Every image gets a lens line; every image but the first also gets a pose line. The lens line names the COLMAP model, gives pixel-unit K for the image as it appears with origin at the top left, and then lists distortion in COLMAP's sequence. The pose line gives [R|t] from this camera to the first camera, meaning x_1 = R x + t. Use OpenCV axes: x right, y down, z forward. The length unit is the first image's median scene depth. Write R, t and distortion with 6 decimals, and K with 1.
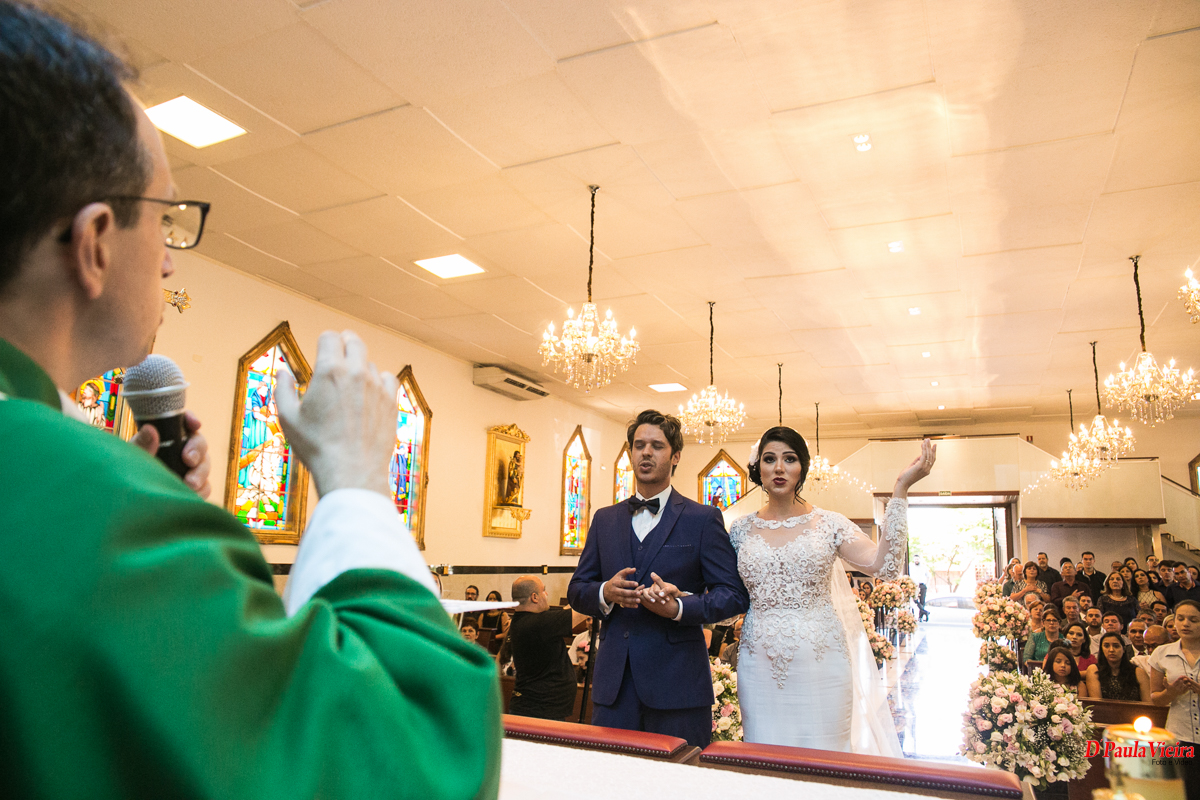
lens RADIAL K [[840.9, 0, 600.9], [0, 840.9, 397.7], [0, 0, 1]] dist [-0.076560, 0.050694]
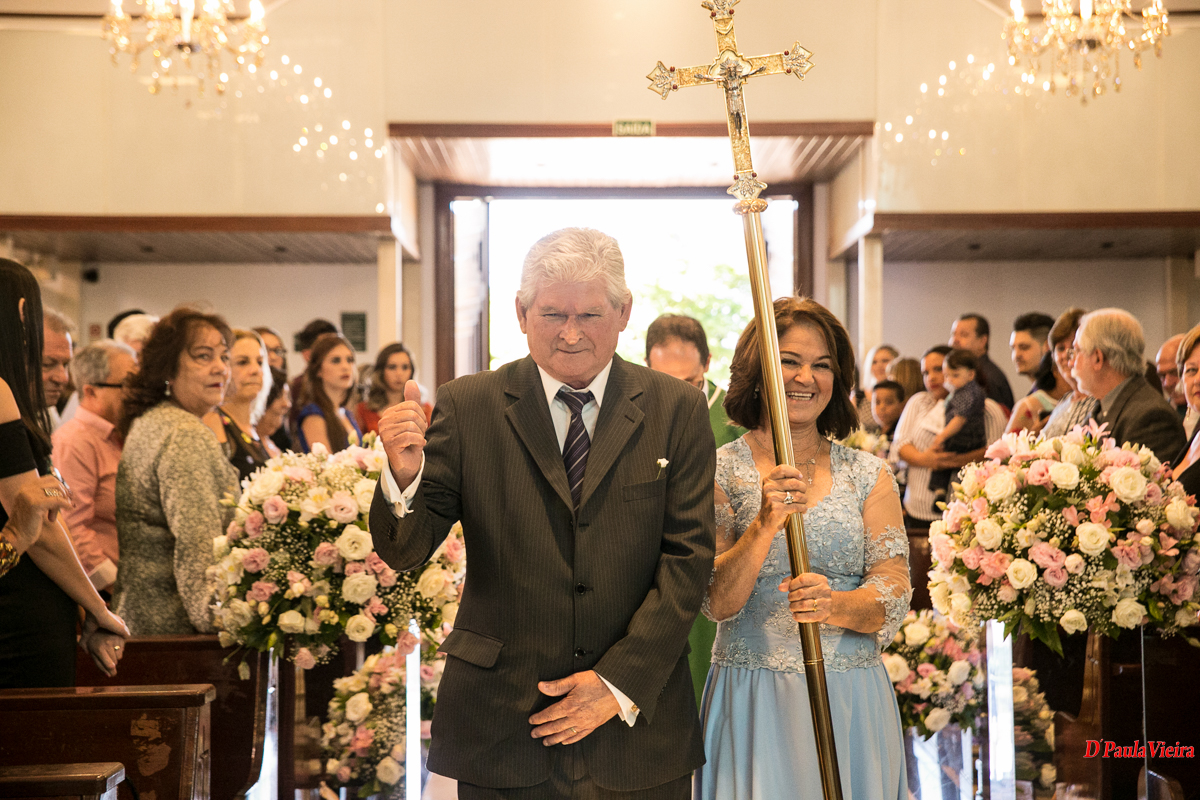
lens RADIAL K [[2193.4, 0, 604.6], [0, 2193.4, 404.3], [0, 0, 1]] dist [0.228250, 0.000000]
pose [[0.904792, -0.022028, 0.425283, 0.107942], [-0.052855, 0.985130, 0.163477, 0.113753], [-0.422560, -0.170391, 0.890174, 0.417855]]
